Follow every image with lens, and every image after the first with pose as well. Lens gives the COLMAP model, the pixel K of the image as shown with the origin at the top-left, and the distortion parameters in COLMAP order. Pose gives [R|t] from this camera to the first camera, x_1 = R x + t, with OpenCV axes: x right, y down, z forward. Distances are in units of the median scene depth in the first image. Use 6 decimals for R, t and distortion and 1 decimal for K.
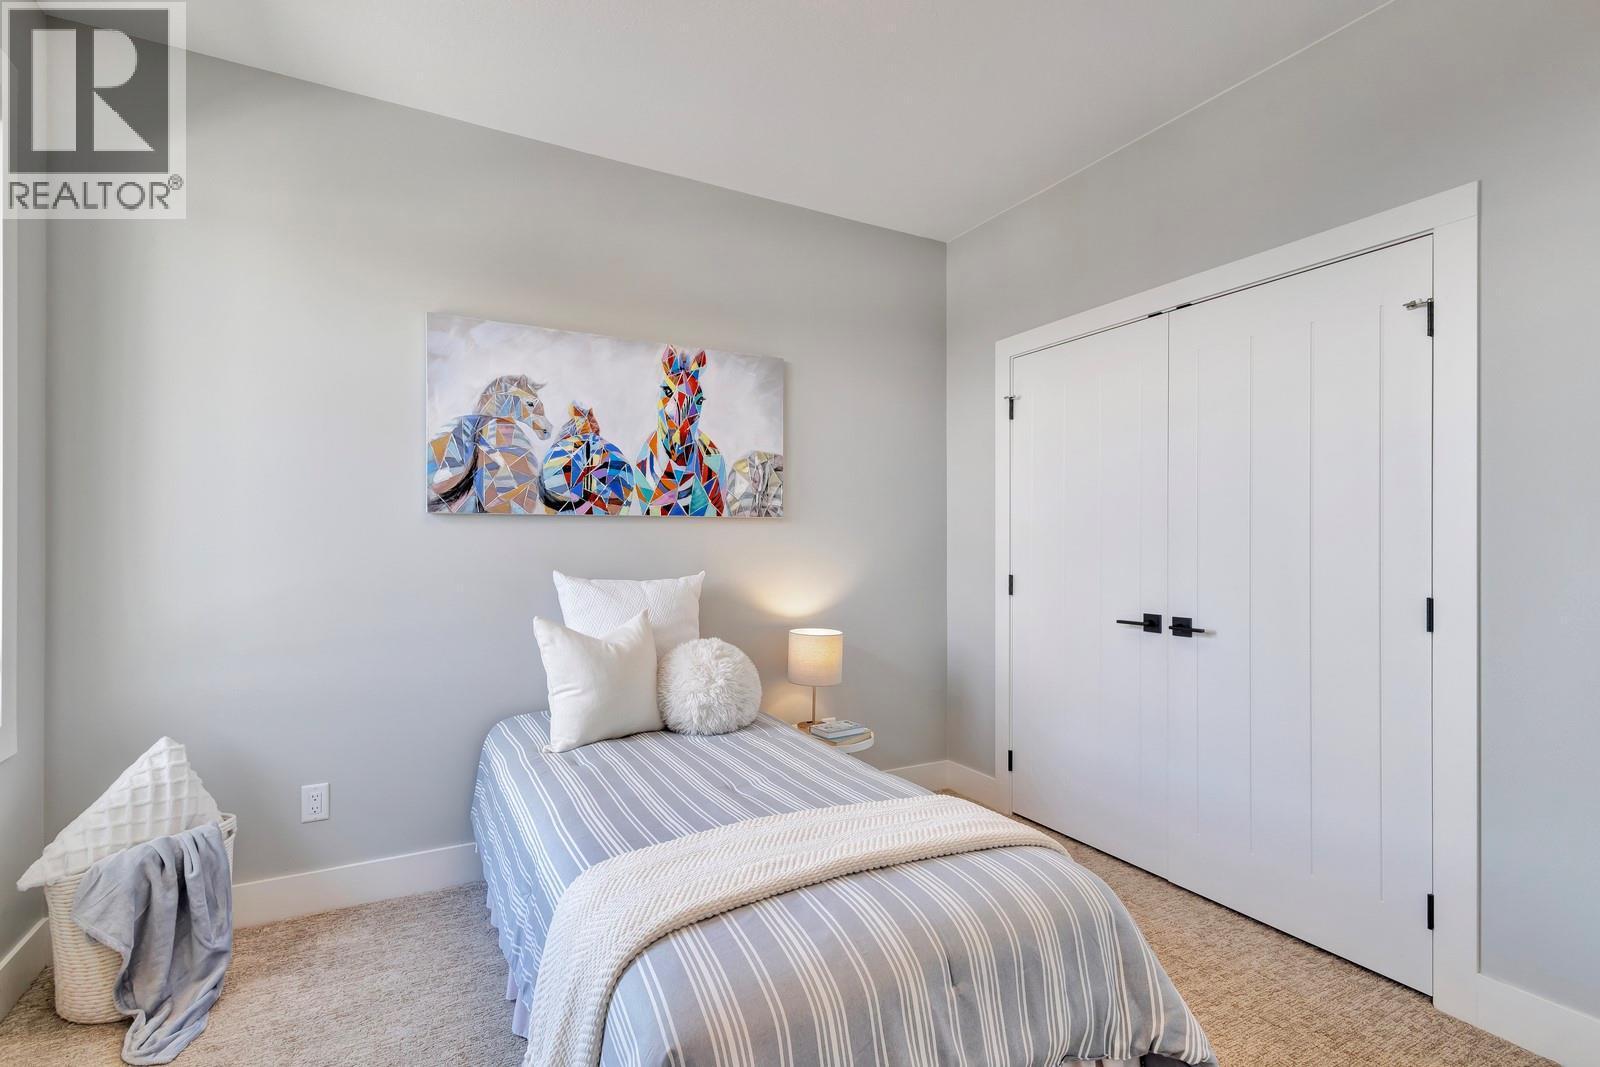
lens RADIAL K [[737.3, 0, 797.3], [0, 737.3, 540.6], [0, 0, 1]] dist [0.011730, -0.000273]
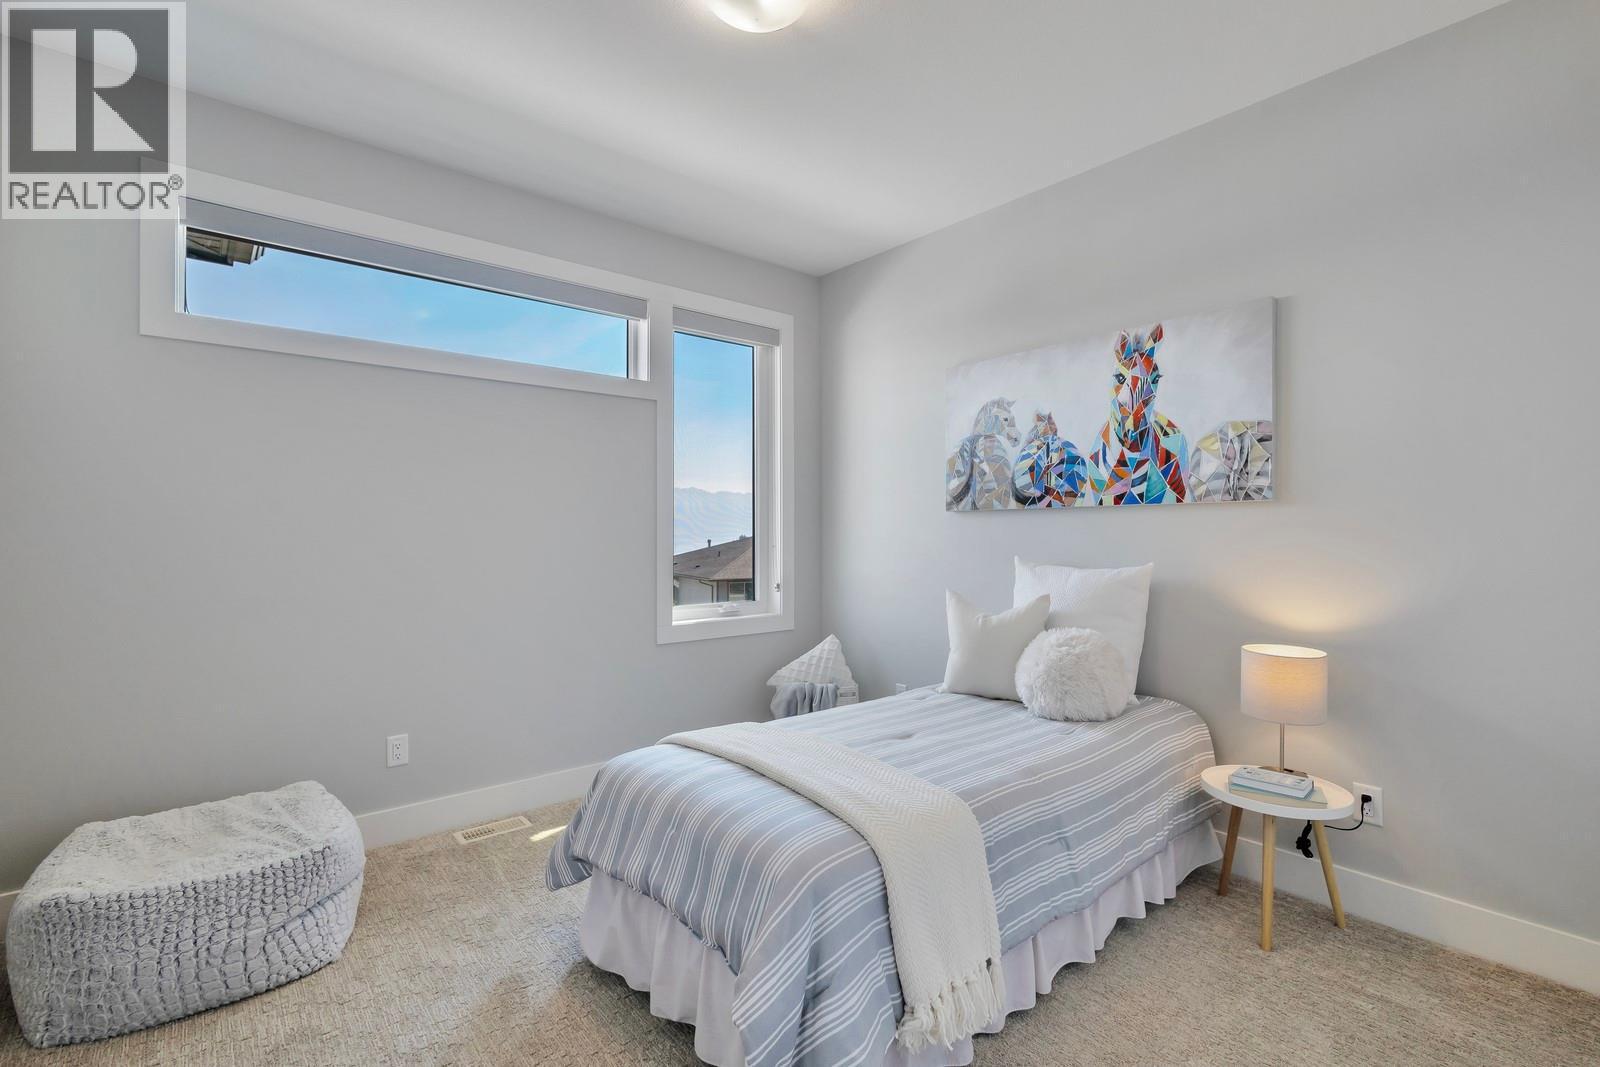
lens RADIAL K [[737.3, 0, 797.6], [0, 737.3, 526.4], [0, 0, 1]] dist [0.011730, -0.000273]
pose [[0.200980, -0.005500, -0.979580, 0.706701], [0.009060, 0.999952, -0.003755, -0.005193], [0.979554, -0.008120, 0.201020, 0.380861]]
